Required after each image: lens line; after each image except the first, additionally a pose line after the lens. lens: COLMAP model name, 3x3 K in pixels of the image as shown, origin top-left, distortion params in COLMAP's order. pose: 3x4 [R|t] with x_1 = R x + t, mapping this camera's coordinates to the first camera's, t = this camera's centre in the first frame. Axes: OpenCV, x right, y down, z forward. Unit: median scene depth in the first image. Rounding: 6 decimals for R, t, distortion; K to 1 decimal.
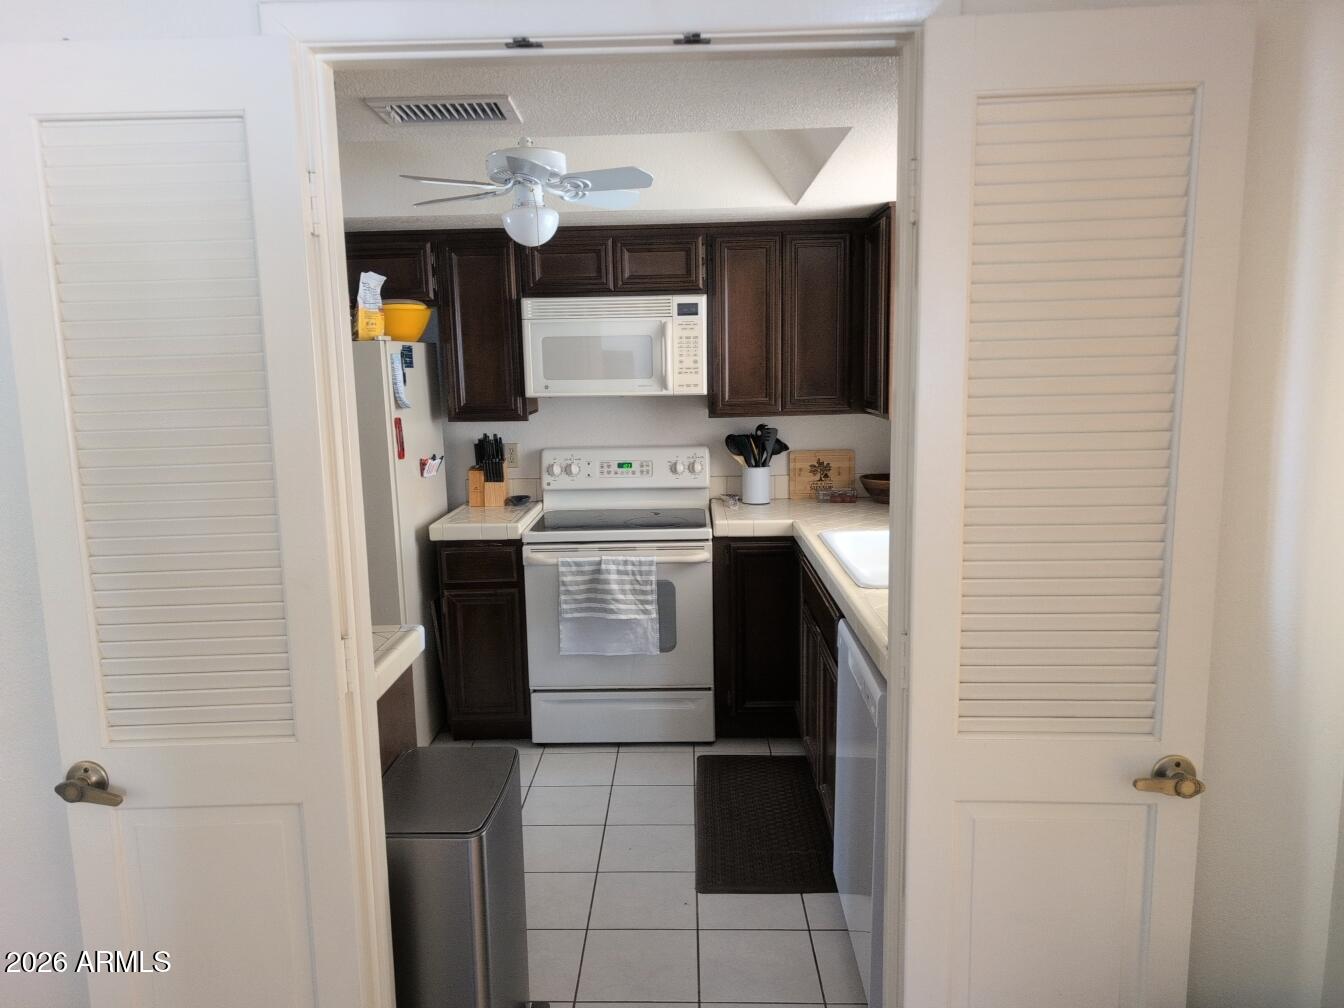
lens RADIAL K [[964.0, 0, 662.7], [0, 964.0, 514.6], [0, 0, 1]] dist [0.033298, -0.031336]
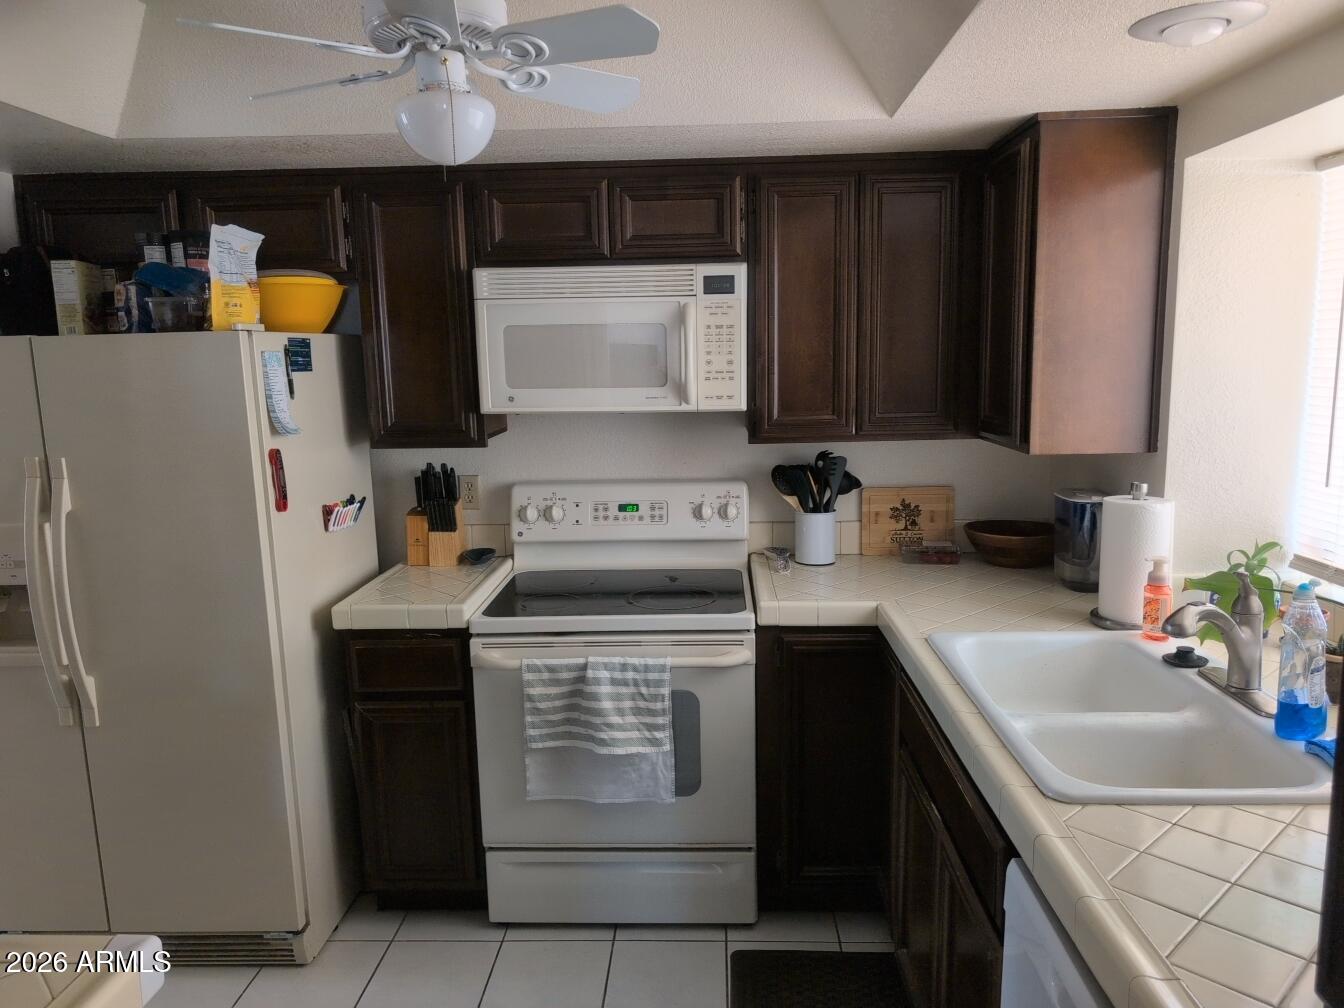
lens RADIAL K [[964.0, 0, 676.3], [0, 964.0, 503.5], [0, 0, 1]] dist [0.033298, -0.031336]
pose [[0.999922, 0.002937, -0.012106, 0.004840], [-0.002954, 0.999995, -0.001397, -0.058745], [0.012102, 0.001433, 0.999926, 0.324271]]
